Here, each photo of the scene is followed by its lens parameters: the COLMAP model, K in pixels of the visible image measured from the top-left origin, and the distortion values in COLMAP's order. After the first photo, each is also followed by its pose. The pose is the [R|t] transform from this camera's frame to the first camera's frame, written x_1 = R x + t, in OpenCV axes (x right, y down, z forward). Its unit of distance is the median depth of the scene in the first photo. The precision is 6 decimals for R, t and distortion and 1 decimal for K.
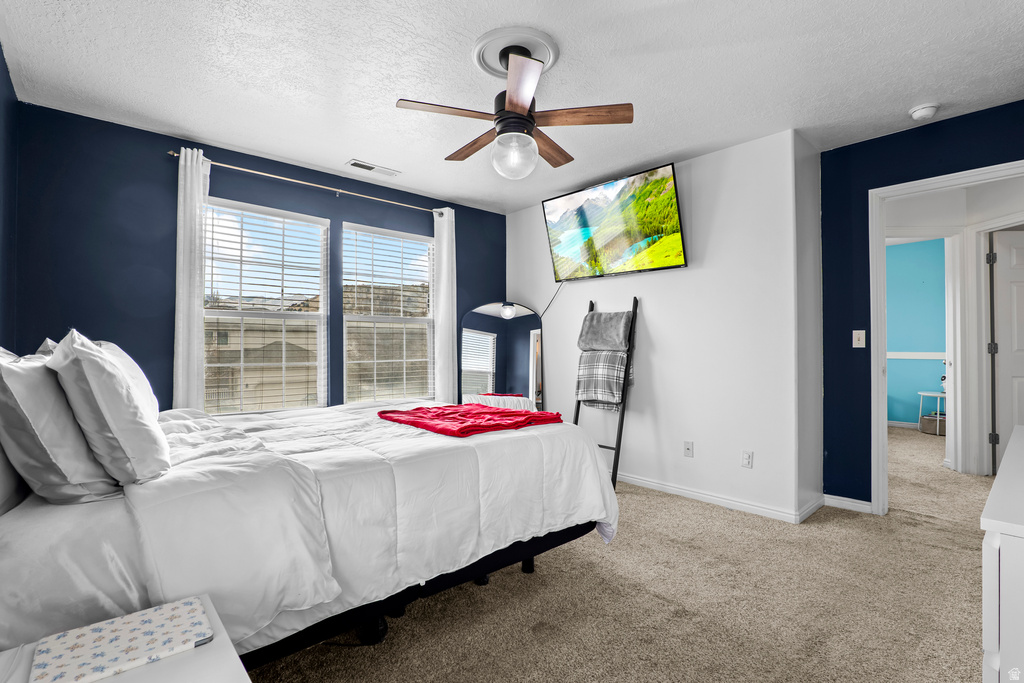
lens RADIAL K [[467.8, 0, 514.3], [0, 467.8, 340.4], [0, 0, 1]] dist [-0.024933, -0.000307]
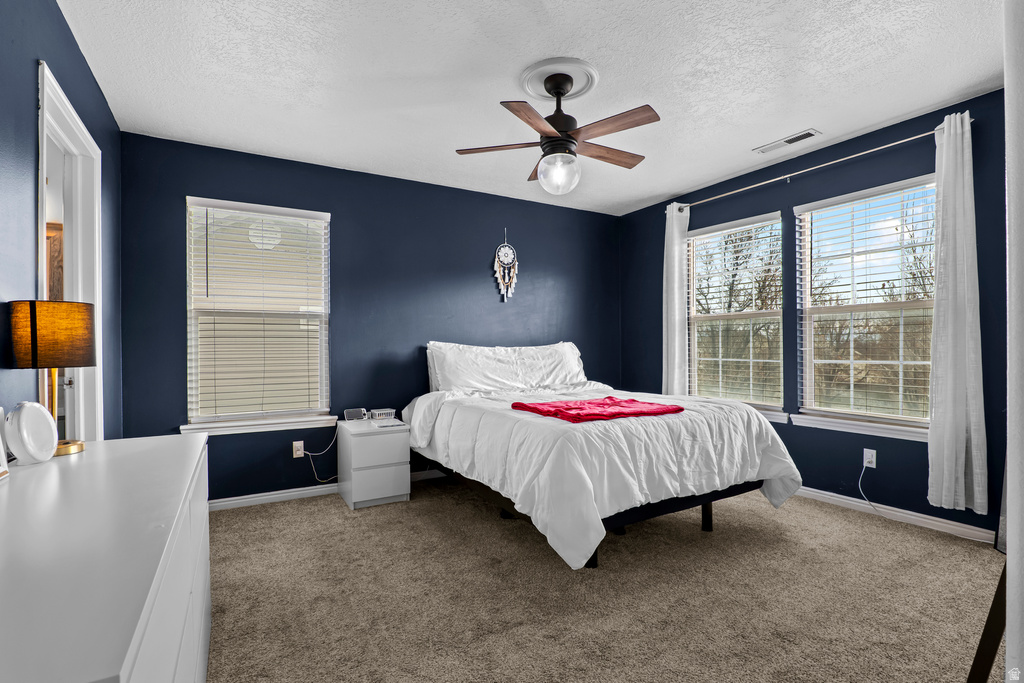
lens RADIAL K [[473.4, 0, 511.6], [0, 473.4, 349.7], [0, 0, 1]] dist [-0.015412, 0.000233]
pose [[-0.182846, 0.009730, -0.983093, 0.656160], [0.023030, 0.999719, 0.005611, 0.006753], [0.982872, -0.021614, -0.183019, 0.629624]]
